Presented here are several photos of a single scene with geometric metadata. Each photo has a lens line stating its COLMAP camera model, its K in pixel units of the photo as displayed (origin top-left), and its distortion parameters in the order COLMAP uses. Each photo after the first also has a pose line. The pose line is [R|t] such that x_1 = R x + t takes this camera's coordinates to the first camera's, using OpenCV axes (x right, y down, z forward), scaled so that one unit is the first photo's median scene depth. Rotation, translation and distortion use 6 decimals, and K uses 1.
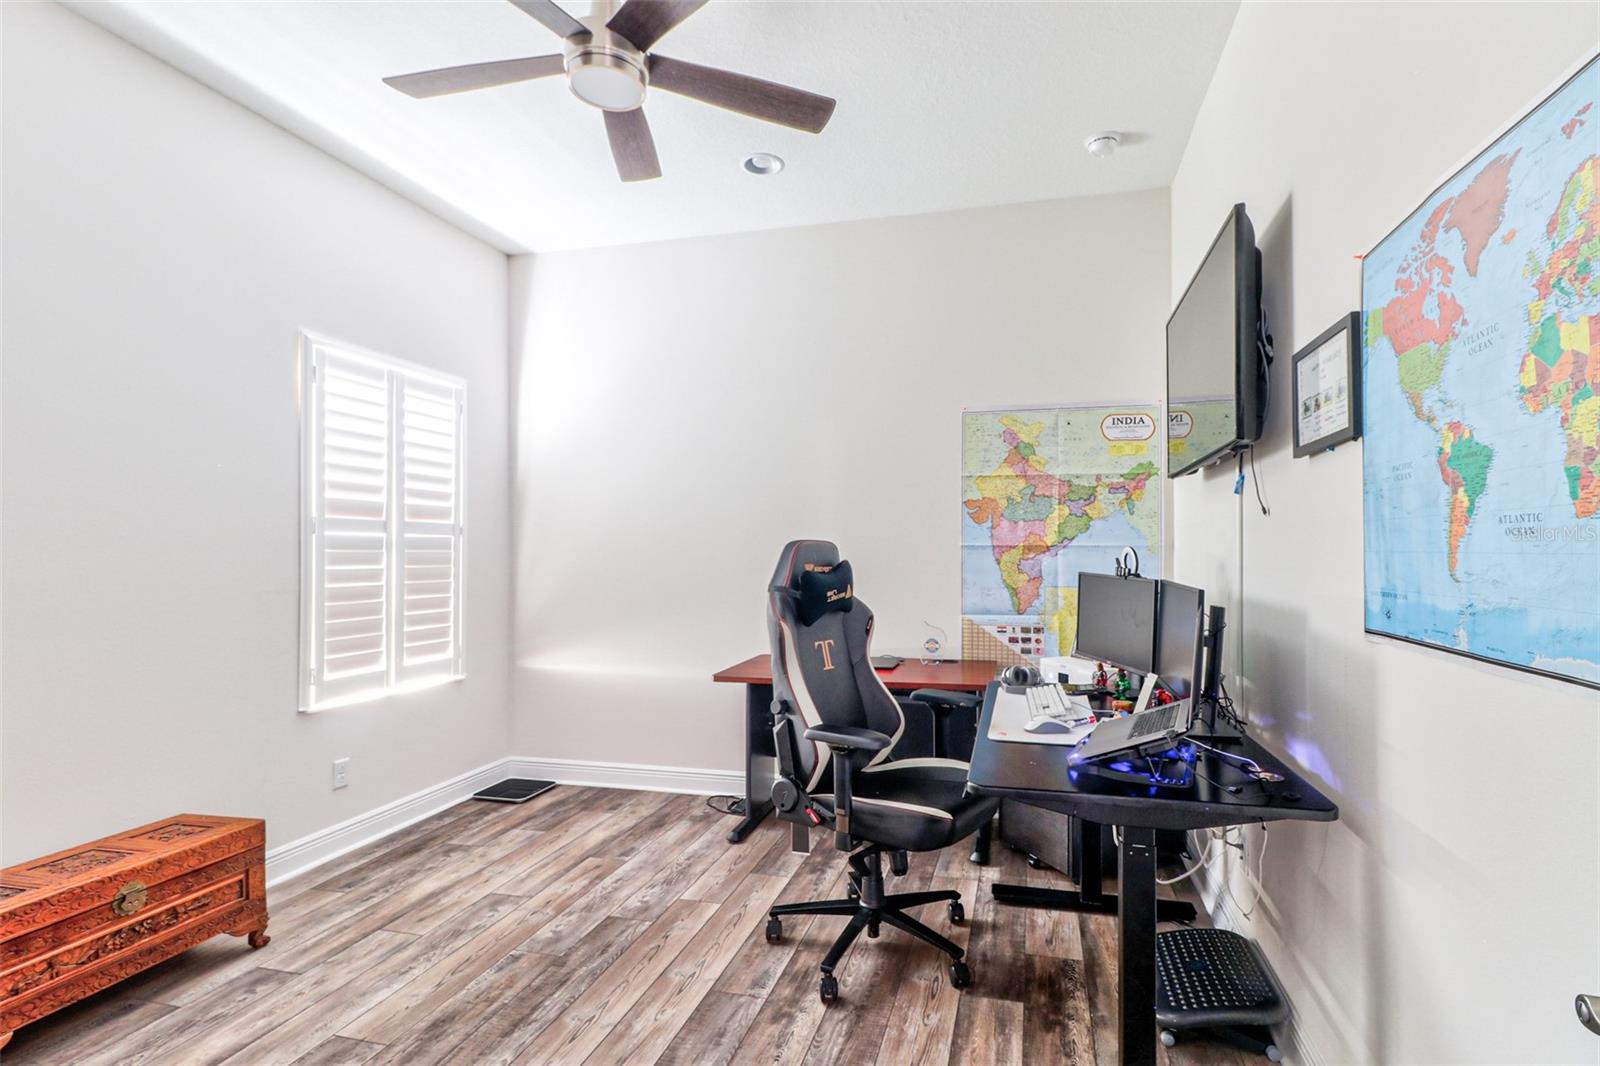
lens RADIAL K [[752.6, 0, 798.4], [0, 752.6, 544.6], [0, 0, 1]] dist [0.013471, -0.009003]
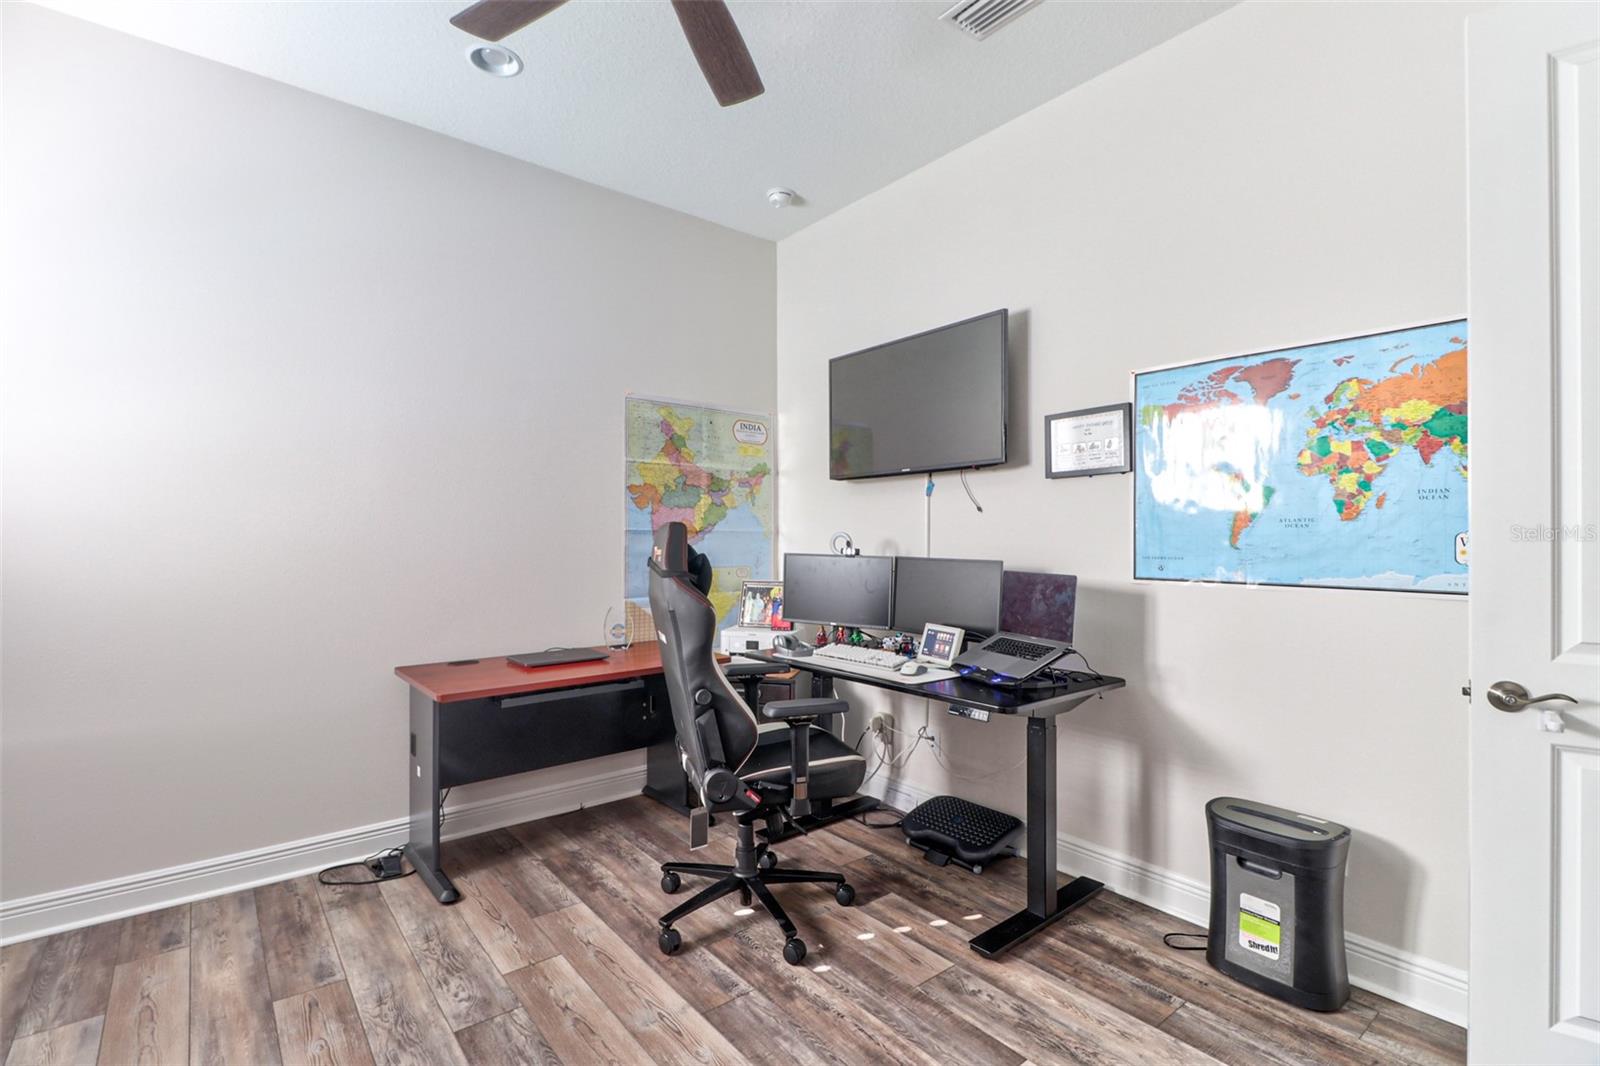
lens RADIAL K [[752.6, 0, 802.5], [0, 752.6, 539.6], [0, 0, 1]] dist [0.013471, -0.009003]
pose [[0.593683, 0.000343, 0.804699, -0.540775], [-0.008504, 0.999947, 0.005848, 0.007371], [-0.804654, -0.010315, 0.593654, 0.254164]]
